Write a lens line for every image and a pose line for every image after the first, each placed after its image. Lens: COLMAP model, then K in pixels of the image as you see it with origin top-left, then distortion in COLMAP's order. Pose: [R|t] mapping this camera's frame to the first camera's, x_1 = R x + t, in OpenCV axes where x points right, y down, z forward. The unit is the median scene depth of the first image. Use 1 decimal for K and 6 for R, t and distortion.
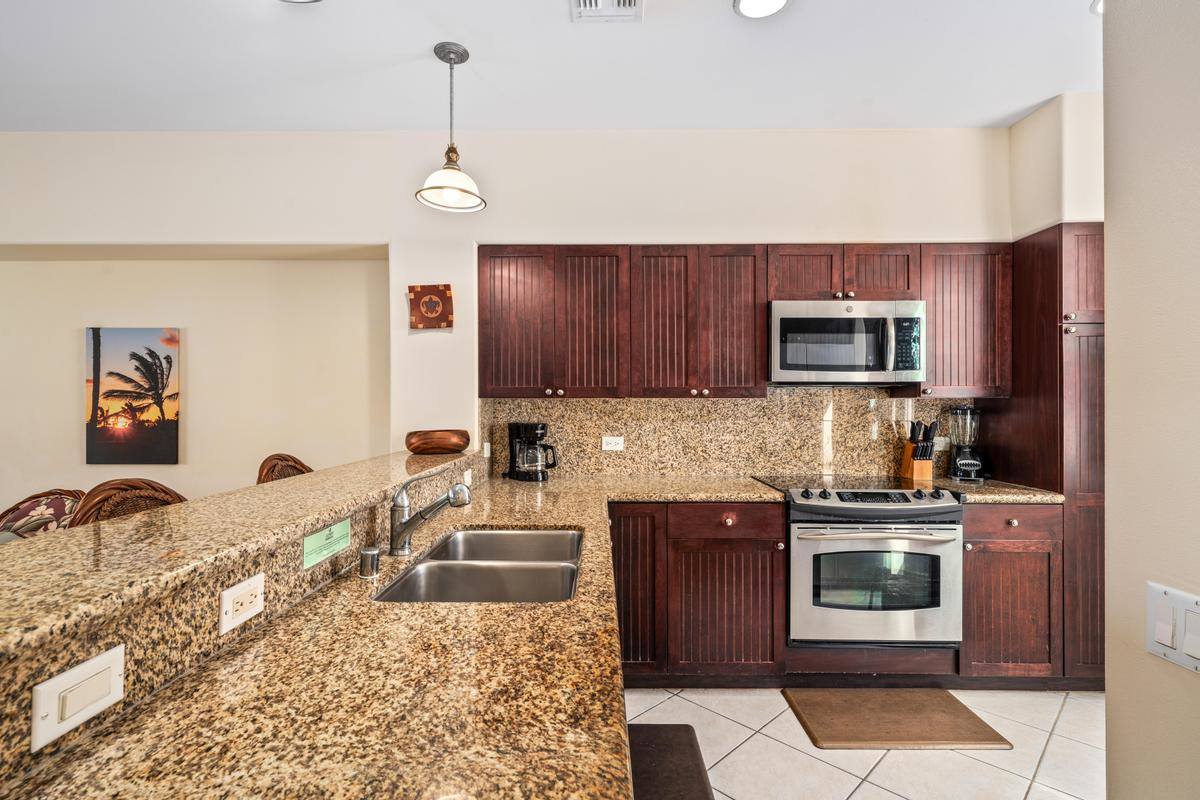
lens RADIAL K [[623.6, 0, 596.4], [0, 623.6, 412.7], [0, 0, 1]] dist [0.001023, -0.000685]
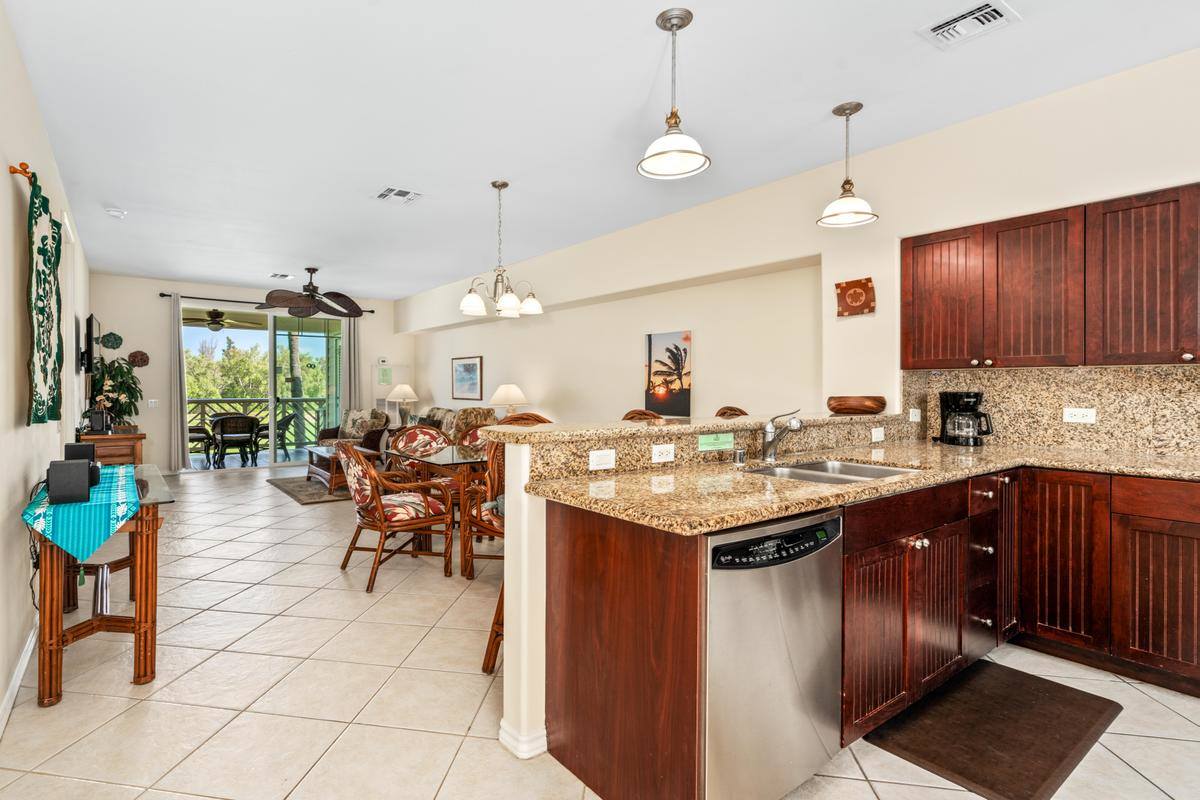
lens RADIAL K [[708.0, 0, 600.0], [0, 708.0, 400.0], [0, 0, 1]] dist [0.003194, -0.000643]
pose [[0.683373, -0.001535, -0.730068, 0.379539], [0.000145, 0.999998, -0.001967, 0.034287], [0.730069, 0.001238, 0.683372, -0.309602]]
